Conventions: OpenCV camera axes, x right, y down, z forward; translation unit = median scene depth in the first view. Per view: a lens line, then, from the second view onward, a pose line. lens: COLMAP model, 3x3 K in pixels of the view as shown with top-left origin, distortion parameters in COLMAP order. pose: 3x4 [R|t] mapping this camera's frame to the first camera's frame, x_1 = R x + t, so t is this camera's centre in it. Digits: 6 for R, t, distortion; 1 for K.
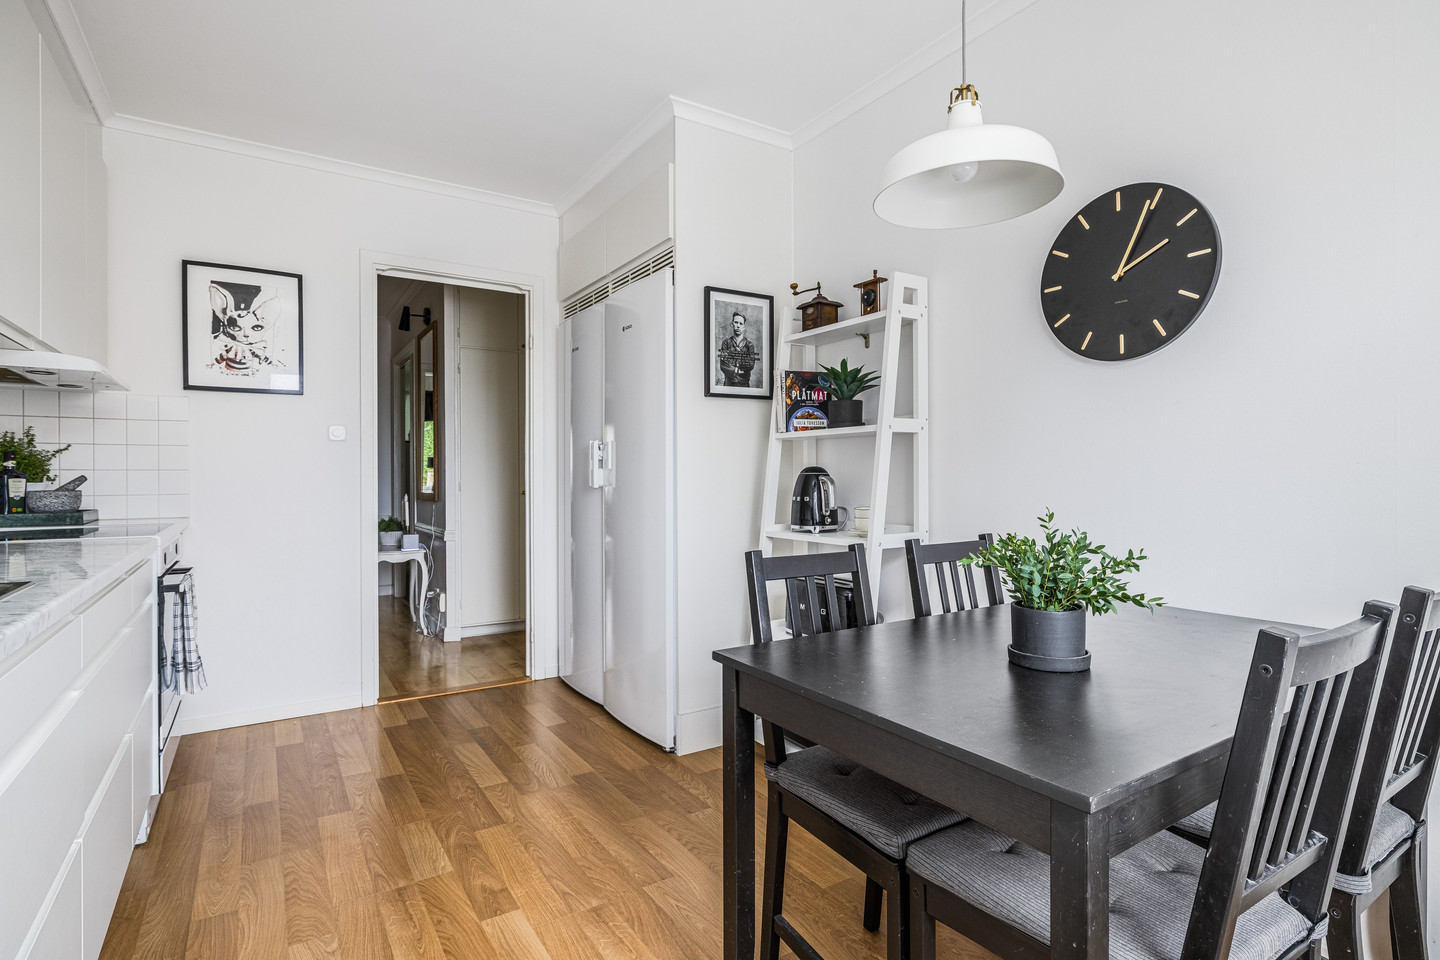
lens RADIAL K [[723.4, 0, 722.6], [0, 723.4, 478.3], [0, 0, 1]] dist [-0.001409, -0.000028]
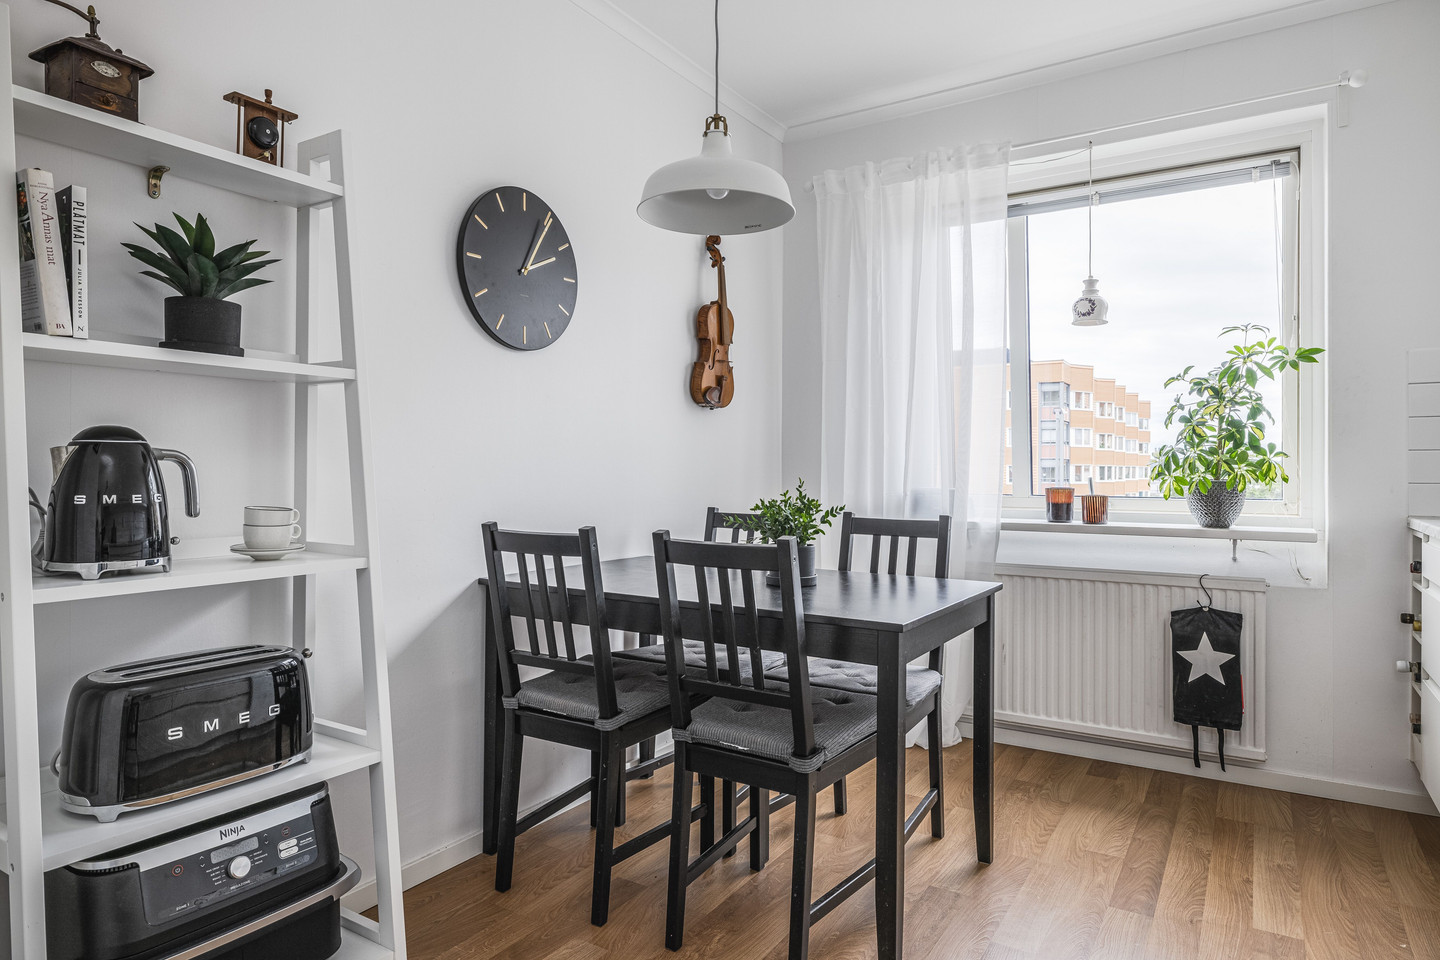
lens RADIAL K [[859.3, 0, 721.4], [0, 859.3, 468.6], [0, 0, 1]] dist [-0.005213, -0.000057]
pose [[-0.419532, 0.003665, 0.907733, -0.763148], [-0.002151, 0.999985, -0.005032, 0.022680], [-0.907738, -0.004064, -0.419518, 1.307640]]
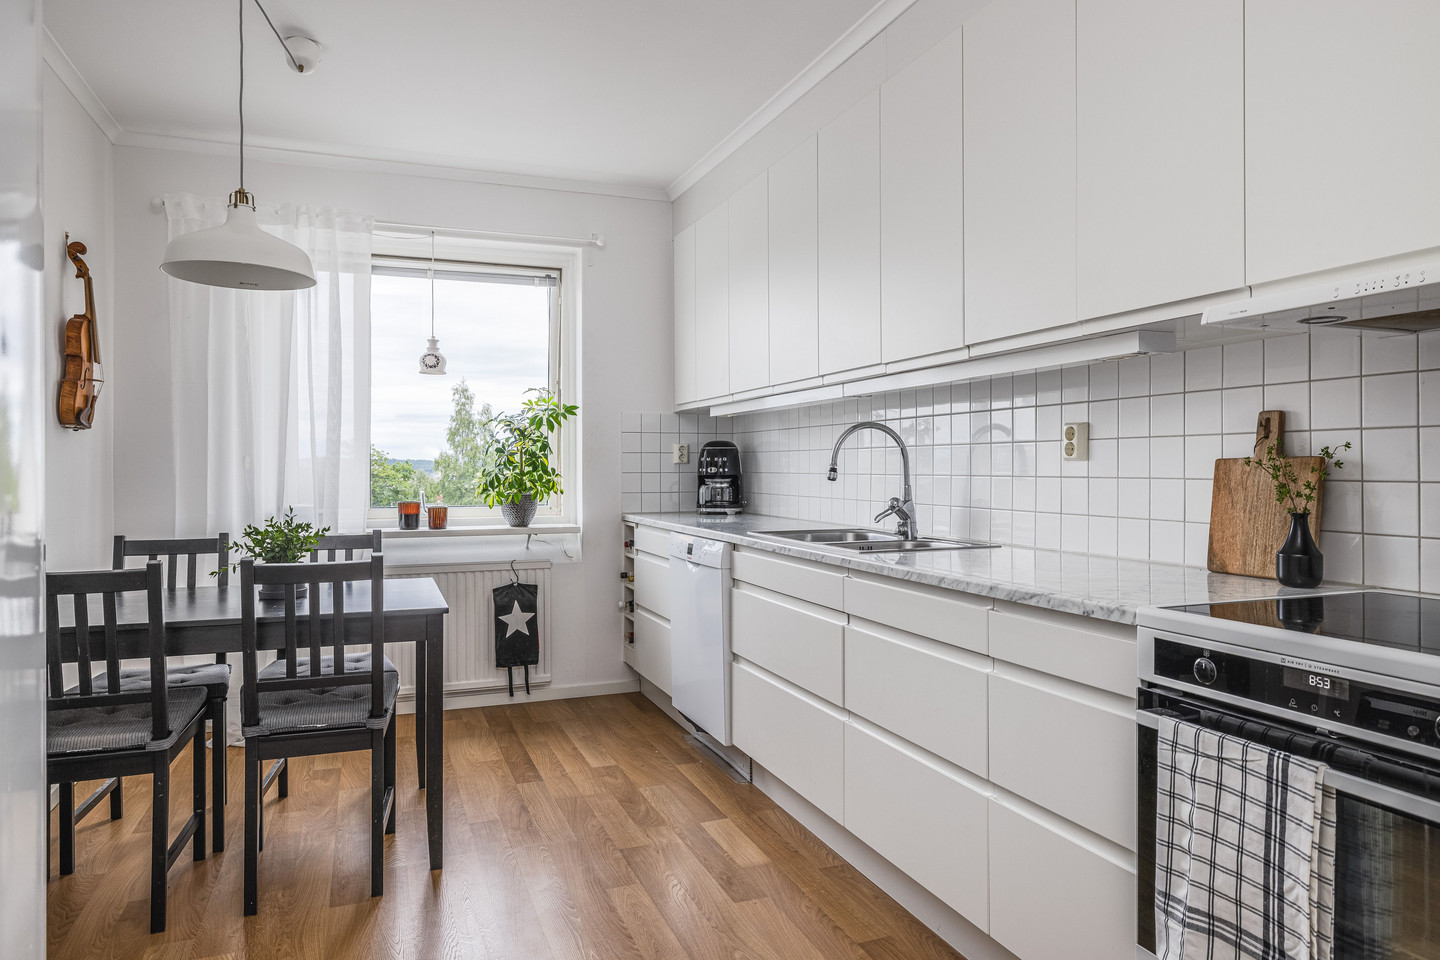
lens RADIAL K [[918.6, 0, 720.7], [0, 918.6, 475.7], [0, 0, 1]] dist [0.007693, 0.001105]
pose [[-0.981112, 0.004288, 0.193393, -0.692620], [0.006079, 0.999944, 0.008670, -0.033696], [-0.193345, 0.009682, -0.981083, 2.135317]]
